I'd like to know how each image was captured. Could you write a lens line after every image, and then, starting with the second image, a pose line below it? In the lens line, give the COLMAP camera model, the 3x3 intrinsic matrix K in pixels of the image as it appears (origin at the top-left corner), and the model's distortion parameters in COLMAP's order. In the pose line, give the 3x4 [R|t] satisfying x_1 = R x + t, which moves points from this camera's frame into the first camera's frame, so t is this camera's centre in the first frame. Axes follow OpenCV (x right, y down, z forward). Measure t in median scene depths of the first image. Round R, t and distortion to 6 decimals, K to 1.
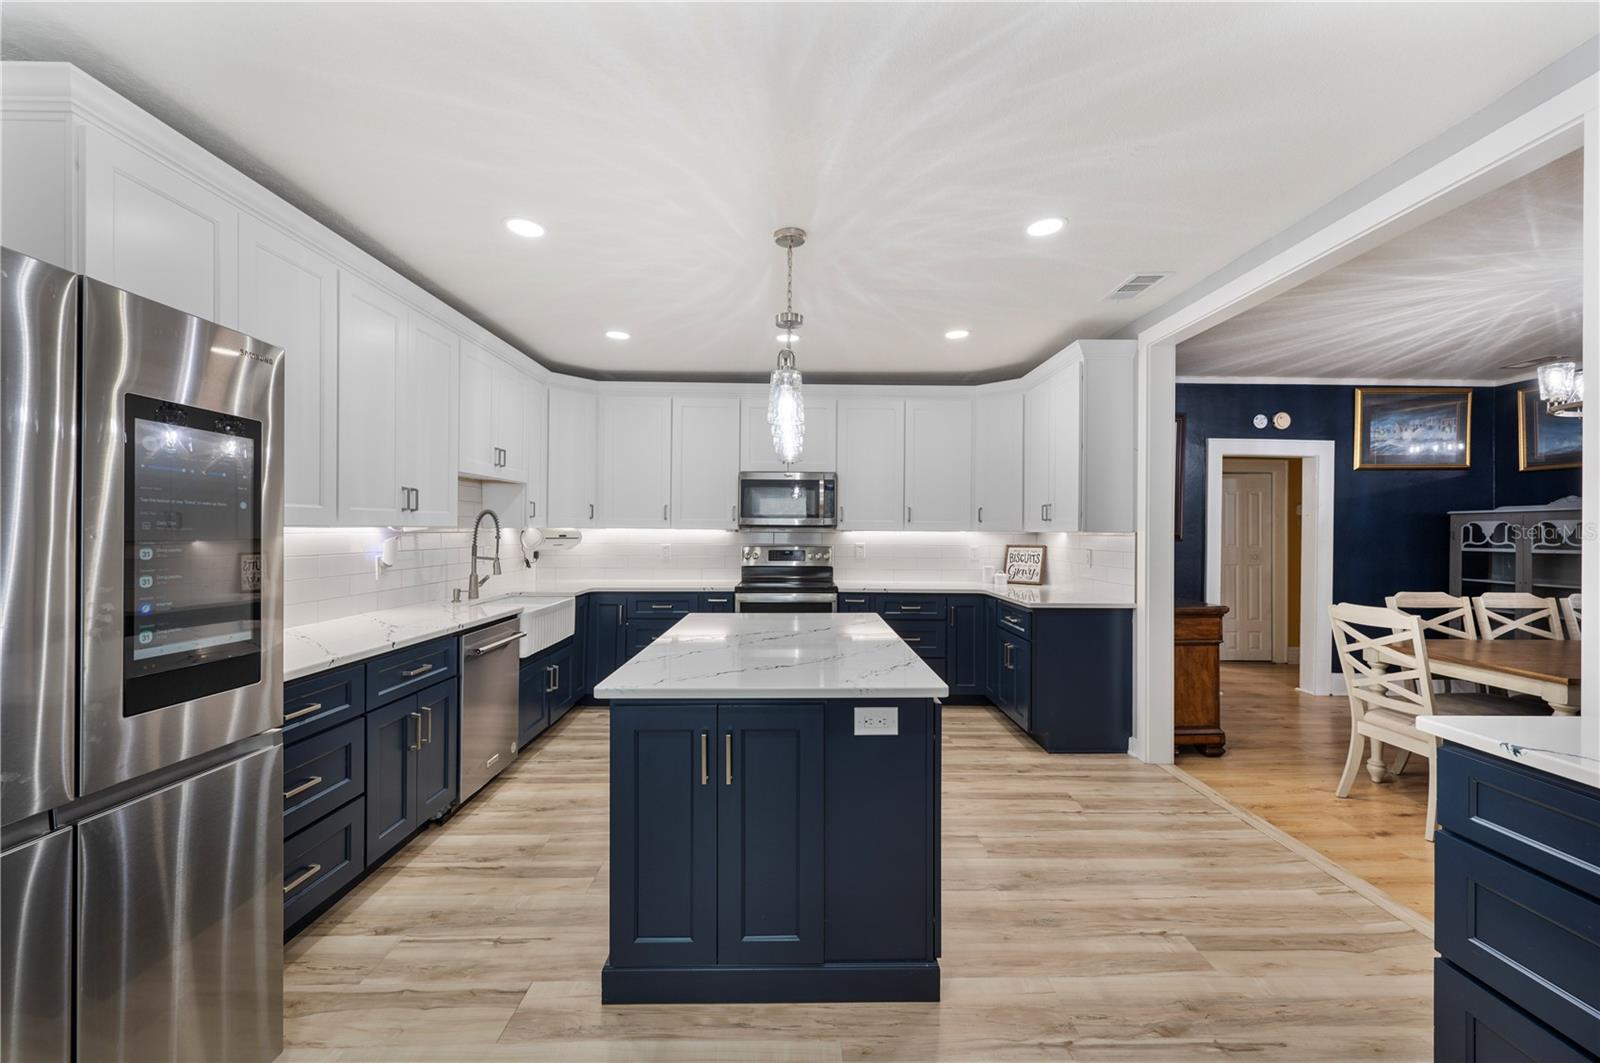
lens RADIAL K [[636.7, 0, 800.0], [0, 636.7, 531.5], [0, 0, 1]] dist [0.001361, 0.000078]
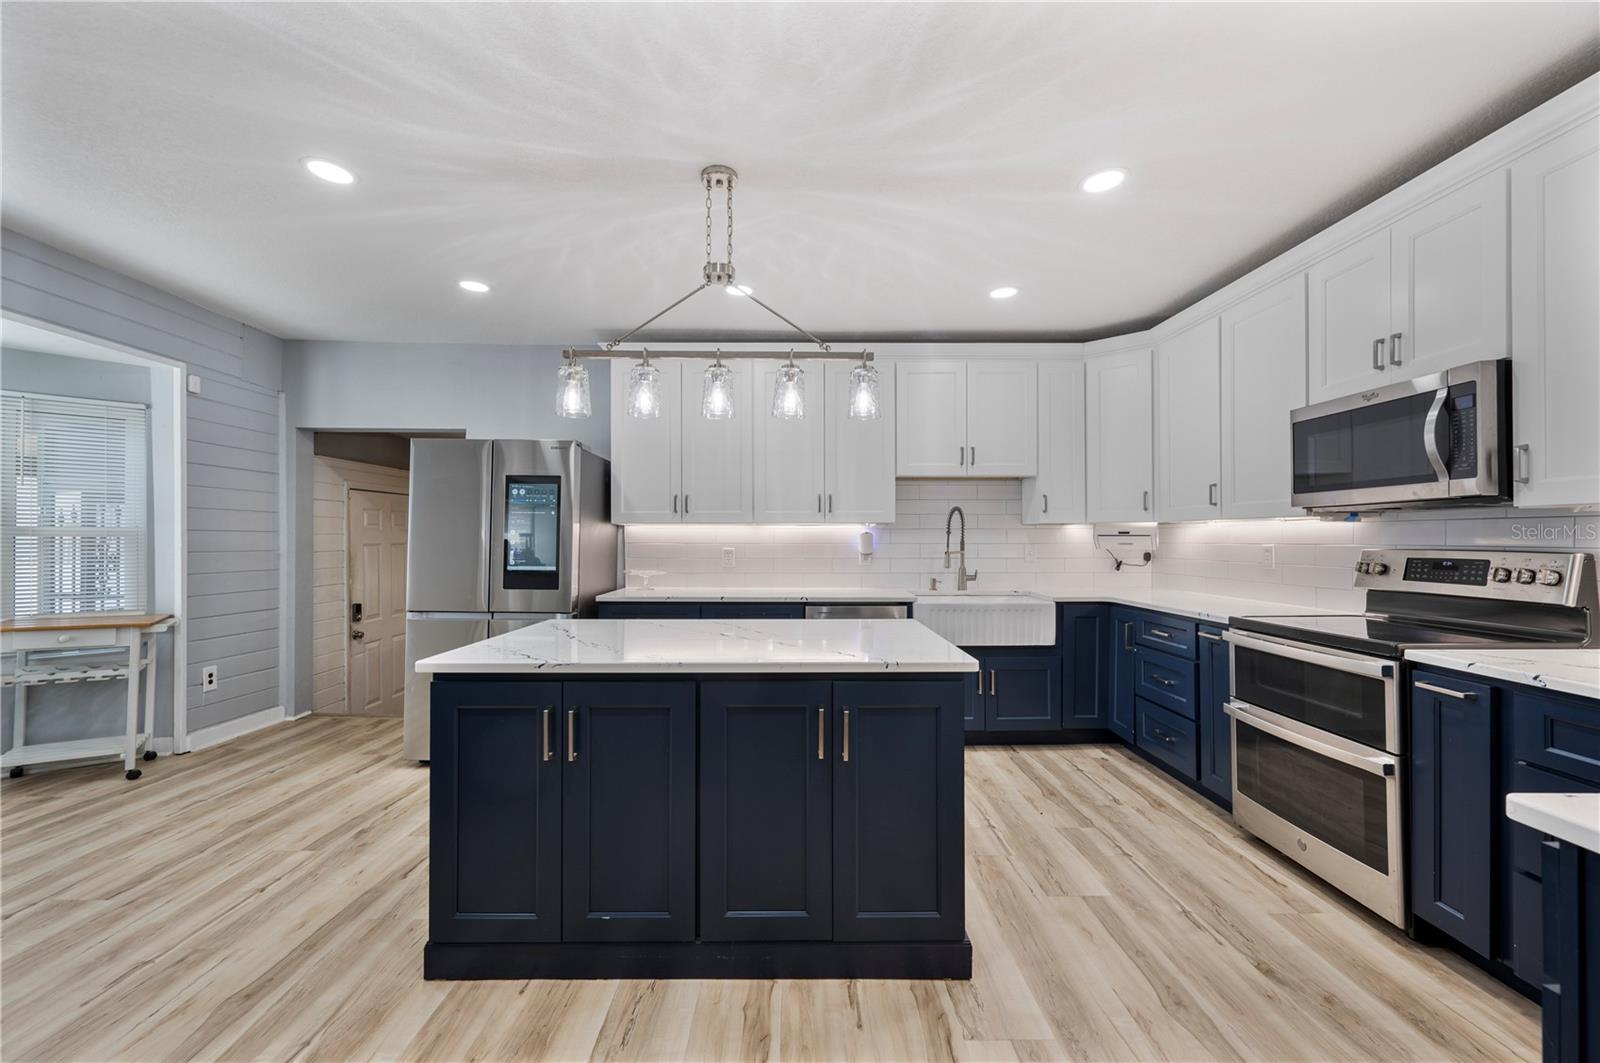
lens RADIAL K [[635.1, 0, 800.0], [0, 635.1, 531.5], [0, 0, 1]] dist [-0.000919, 0.000006]
pose [[-0.002690, -0.002652, -0.999993, 0.559626], [-0.003894, 0.999989, -0.002642, 0.010742], [0.999989, 0.003887, -0.002701, 0.727465]]
